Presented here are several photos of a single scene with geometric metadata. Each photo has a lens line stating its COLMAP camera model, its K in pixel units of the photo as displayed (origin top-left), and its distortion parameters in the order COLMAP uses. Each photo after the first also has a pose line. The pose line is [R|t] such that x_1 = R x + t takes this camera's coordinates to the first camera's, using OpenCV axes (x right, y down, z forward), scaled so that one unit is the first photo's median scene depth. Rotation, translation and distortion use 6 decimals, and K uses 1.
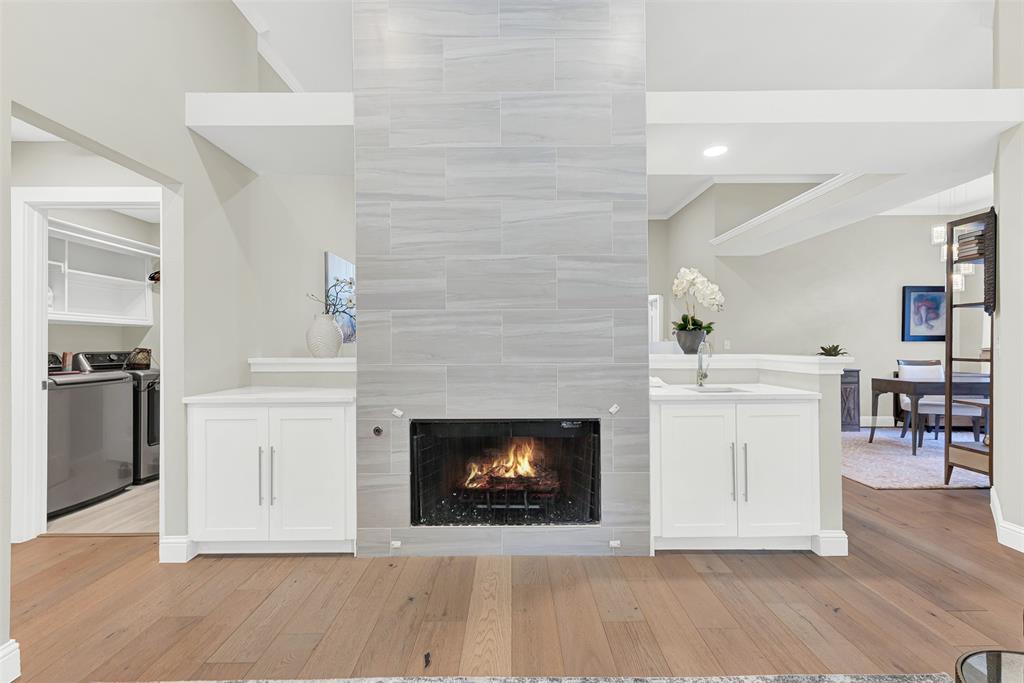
lens RADIAL K [[444.8, 0, 506.9], [0, 444.8, 344.0], [0, 0, 1]] dist [-0.000582, 0.000699]
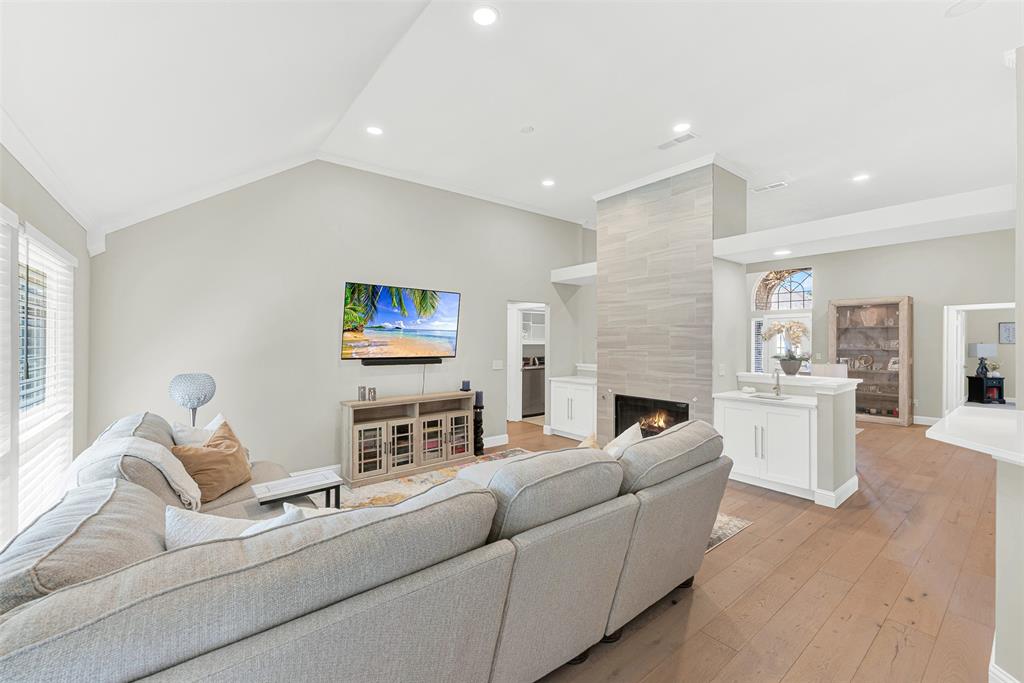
lens RADIAL K [[414.5, 0, 506.1], [0, 414.5, 337.0], [0, 0, 1]] dist [0.001813, -0.000608]
pose [[0.607921, -0.000003, -0.793997, 1.211279], [-0.005560, 0.999975, -0.004261, -0.127017], [0.793978, 0.007005, 0.607906, -0.836710]]
